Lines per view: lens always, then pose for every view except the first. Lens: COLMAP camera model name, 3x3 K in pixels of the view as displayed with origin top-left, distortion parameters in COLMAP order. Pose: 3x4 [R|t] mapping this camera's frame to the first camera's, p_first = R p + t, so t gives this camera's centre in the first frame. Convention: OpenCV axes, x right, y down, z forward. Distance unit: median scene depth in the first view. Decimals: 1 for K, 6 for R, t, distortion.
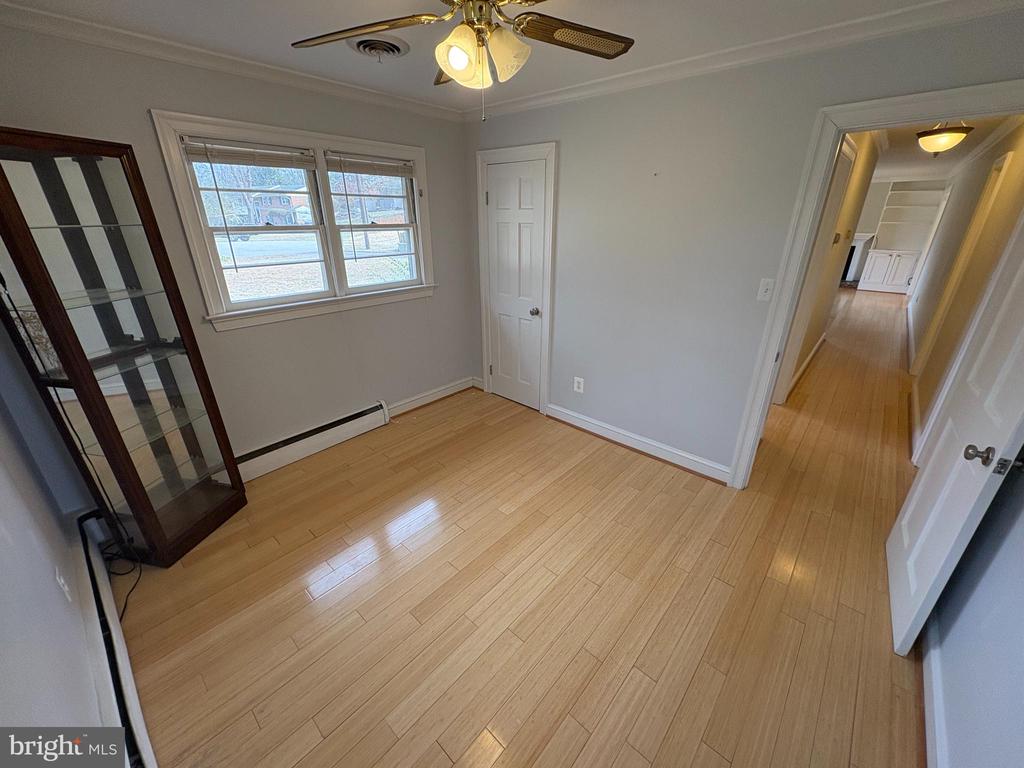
lens RADIAL K [[407.1, 0, 508.3], [0, 407.1, 391.1], [0, 0, 1]] dist [0.002798, -0.000500]
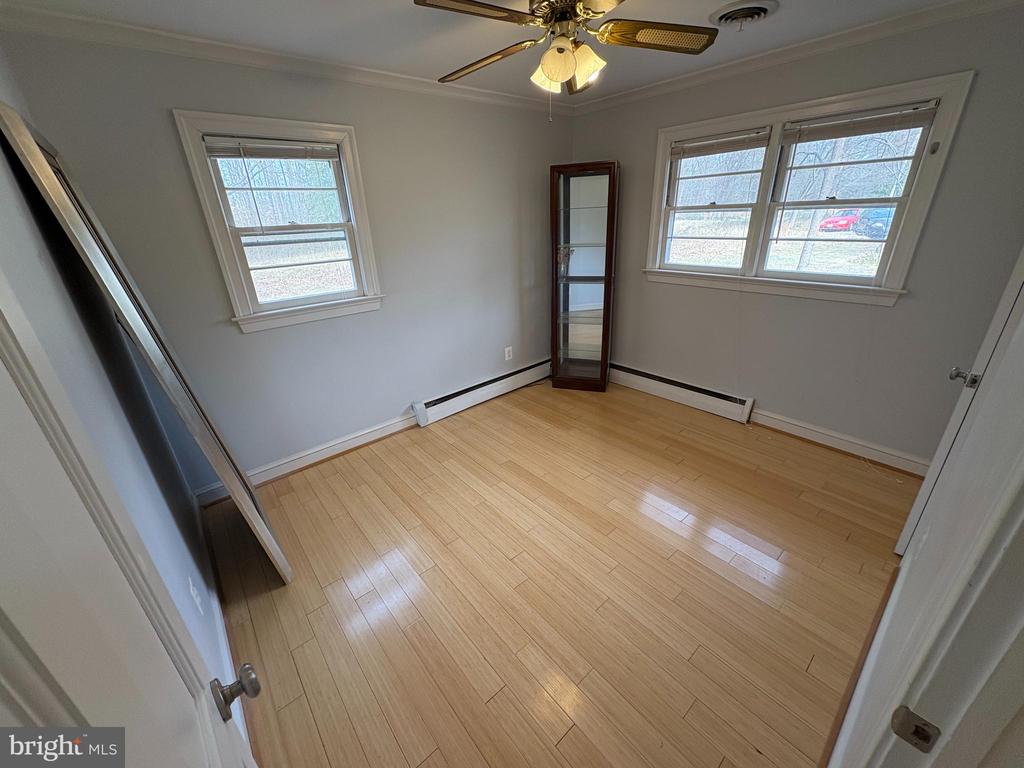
lens RADIAL K [[407.1, 0, 515.7], [0, 407.1, 389.0], [0, 0, 1]] dist [0.002798, -0.000500]
pose [[-0.135178, 0.400367, -0.906330, 0.733580], [-0.353791, 0.834921, 0.421590, -0.242832], [0.925504, 0.377641, 0.028783, 0.603384]]
